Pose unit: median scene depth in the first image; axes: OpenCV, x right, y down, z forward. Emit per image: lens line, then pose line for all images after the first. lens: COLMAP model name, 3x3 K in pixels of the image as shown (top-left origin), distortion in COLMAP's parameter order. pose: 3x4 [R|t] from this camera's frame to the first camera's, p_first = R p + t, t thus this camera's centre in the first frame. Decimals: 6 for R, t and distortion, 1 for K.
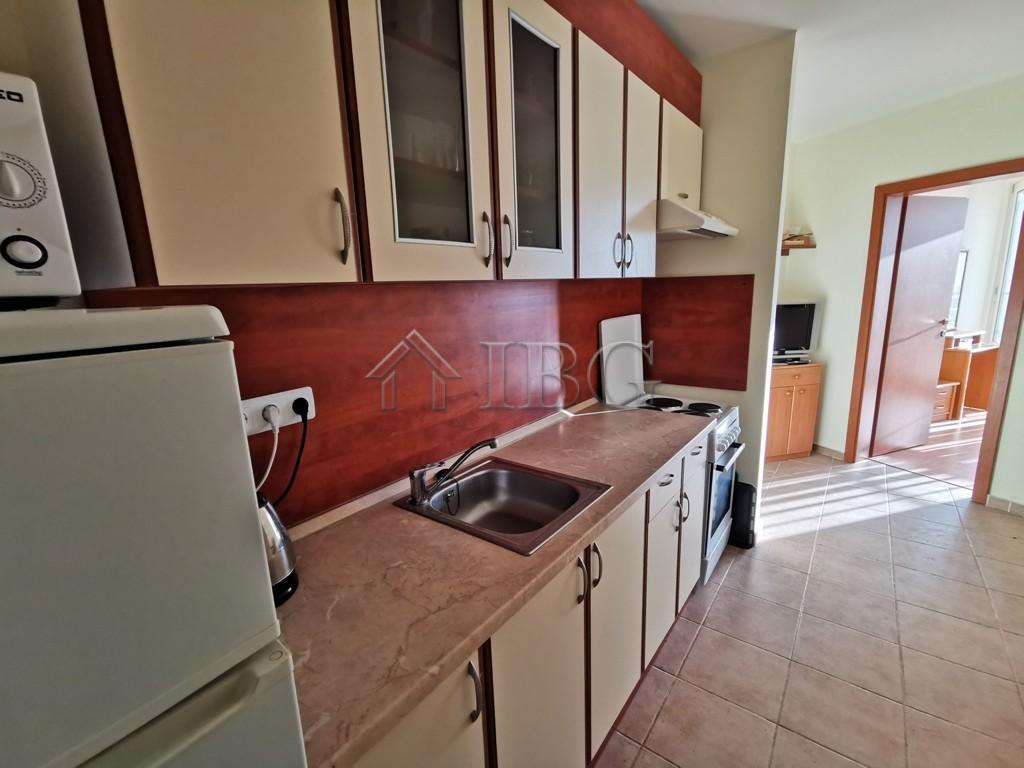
lens RADIAL K [[464.3, 0, 509.3], [0, 464.3, 385.2], [0, 0, 1]] dist [0.002000, 0.000583]
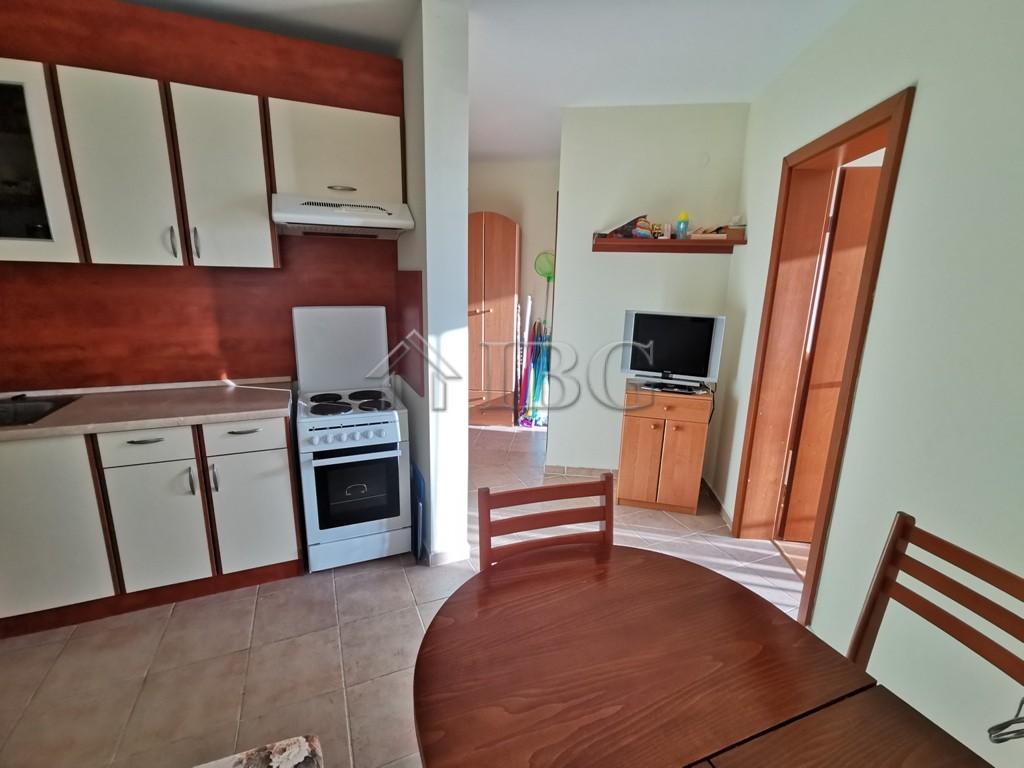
lens RADIAL K [[464.3, 0, 509.3], [0, 464.3, 385.2], [0, 0, 1]] dist [0.002000, 0.000583]
pose [[0.872273, 0.160157, -0.462050, 1.337662], [-0.150268, 0.986918, 0.058407, -0.111928], [0.465360, 0.018484, 0.884928, 0.319343]]
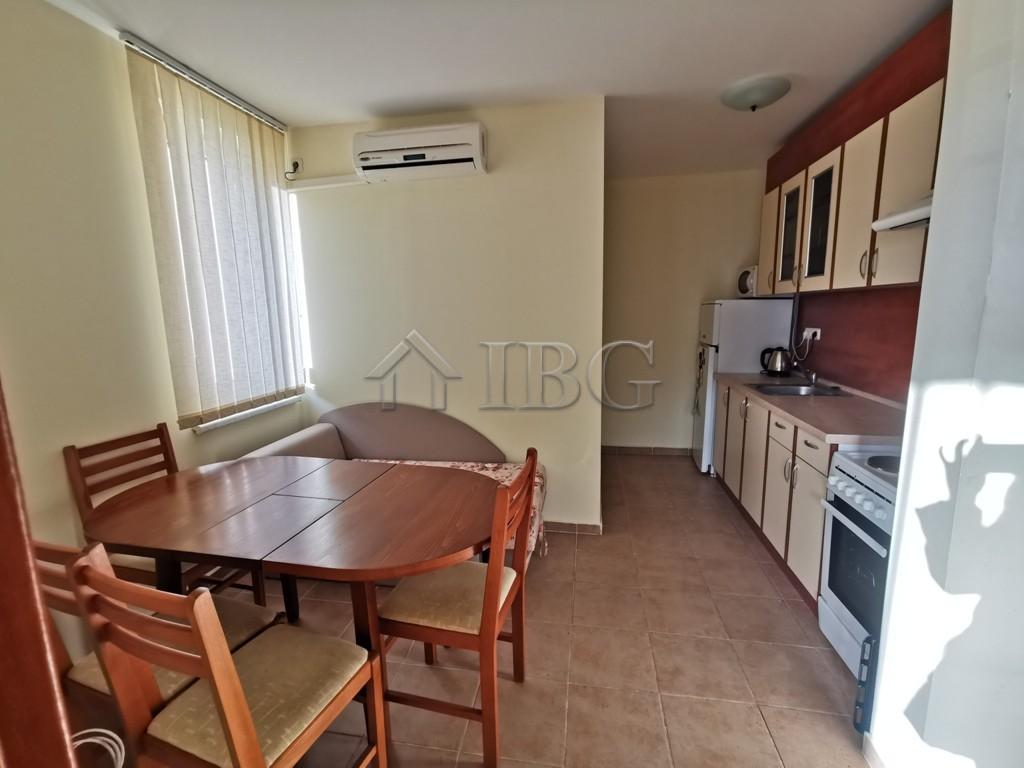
lens RADIAL K [[464.3, 0, 509.3], [0, 464.3, 385.2], [0, 0, 1]] dist [0.002000, 0.000583]
pose [[-0.885054, 0.127327, -0.447737, 1.436746], [-0.043701, 0.934886, 0.352247, -0.331501], [0.463433, 0.331324, -0.821860, 1.448940]]
